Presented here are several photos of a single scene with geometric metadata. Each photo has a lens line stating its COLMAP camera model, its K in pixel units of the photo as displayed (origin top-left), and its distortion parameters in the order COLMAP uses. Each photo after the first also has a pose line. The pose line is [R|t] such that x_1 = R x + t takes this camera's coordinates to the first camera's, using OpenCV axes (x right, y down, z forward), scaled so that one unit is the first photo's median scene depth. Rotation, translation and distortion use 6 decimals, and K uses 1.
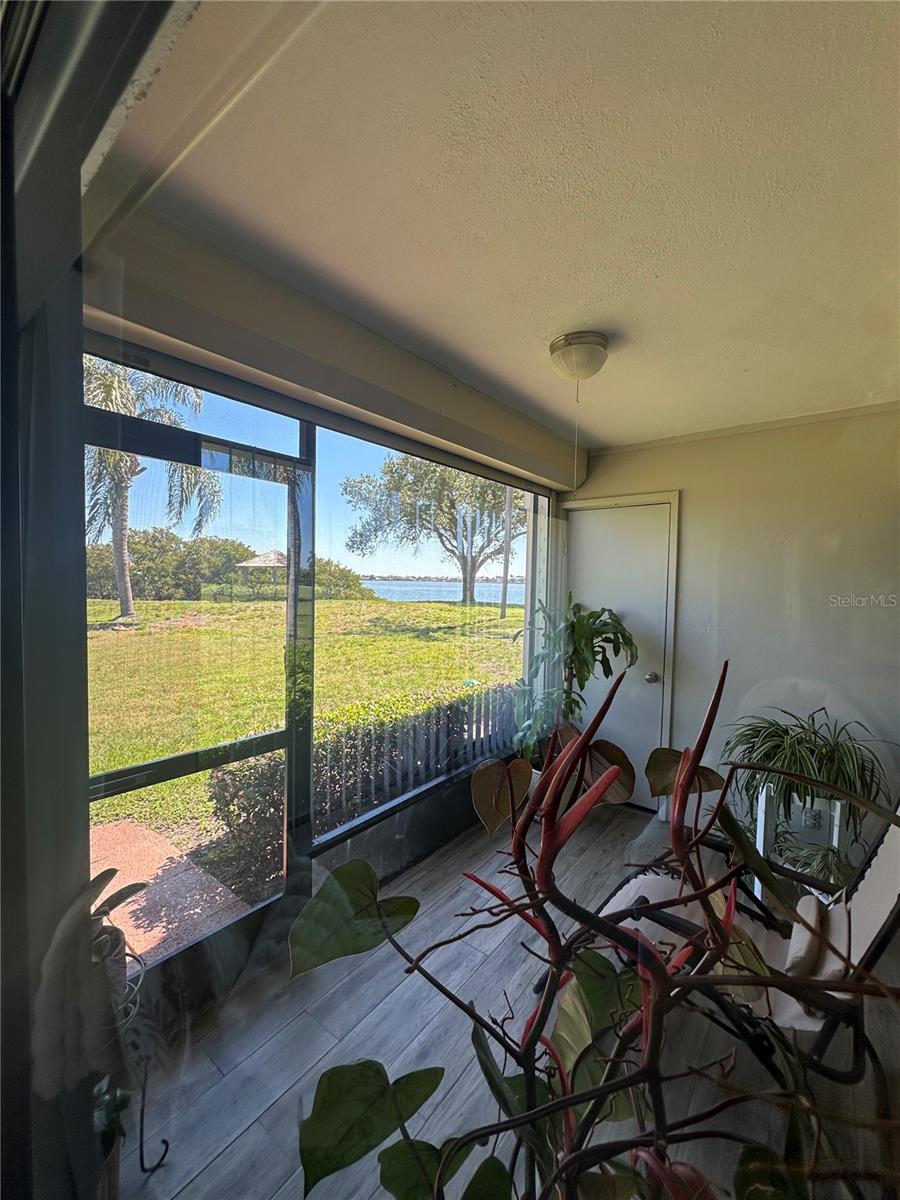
lens RADIAL K [[477.6, 0, 449.3], [0, 477.6, 599.1], [0, 0, 1]] dist [0.001446, 0.000115]
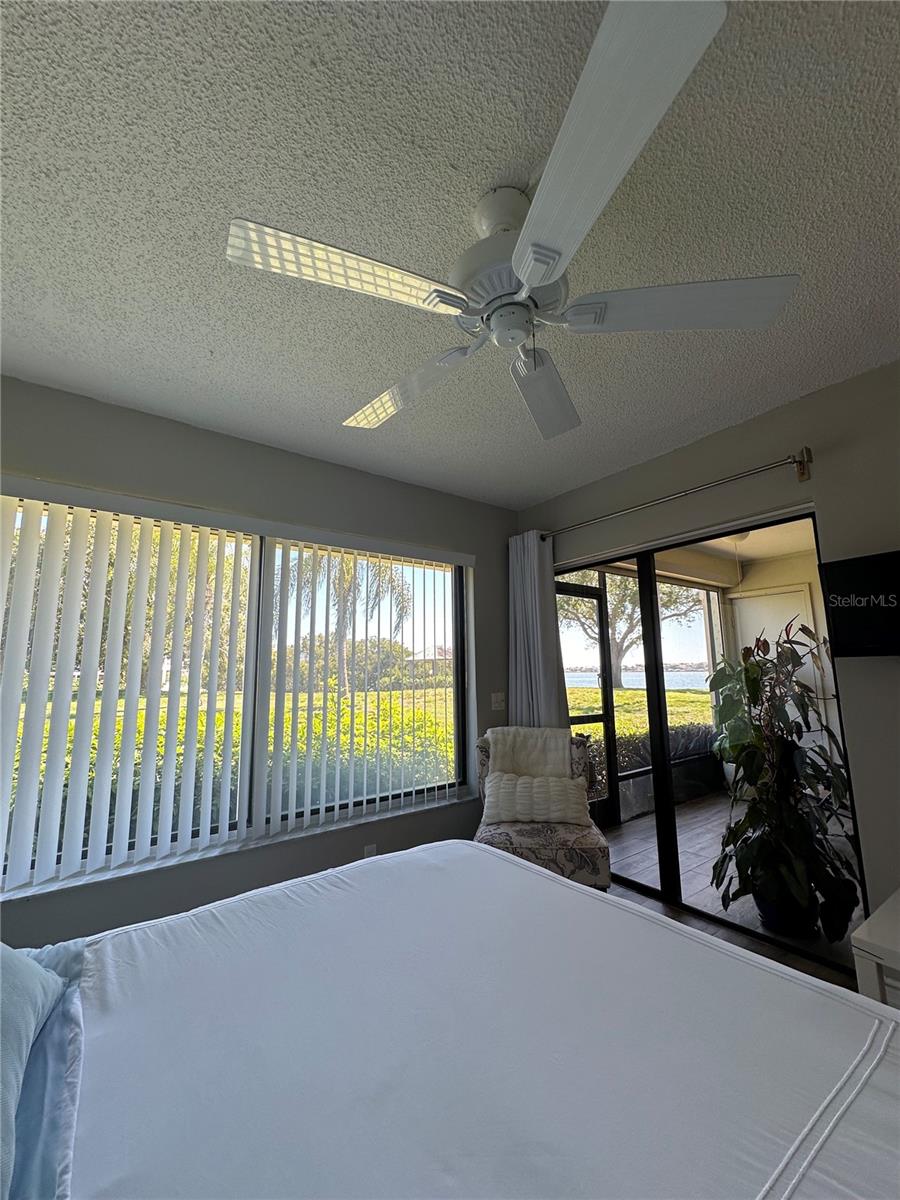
lens RADIAL K [[477.6, 0, 451.9], [0, 477.6, 600.5], [0, 0, 1]] dist [0.001446, 0.000115]
pose [[0.963985, -0.071187, -0.256253, -0.230792], [0.021607, 0.981290, -0.191319, 0.096695], [0.265078, 0.178892, 0.947487, -0.715596]]
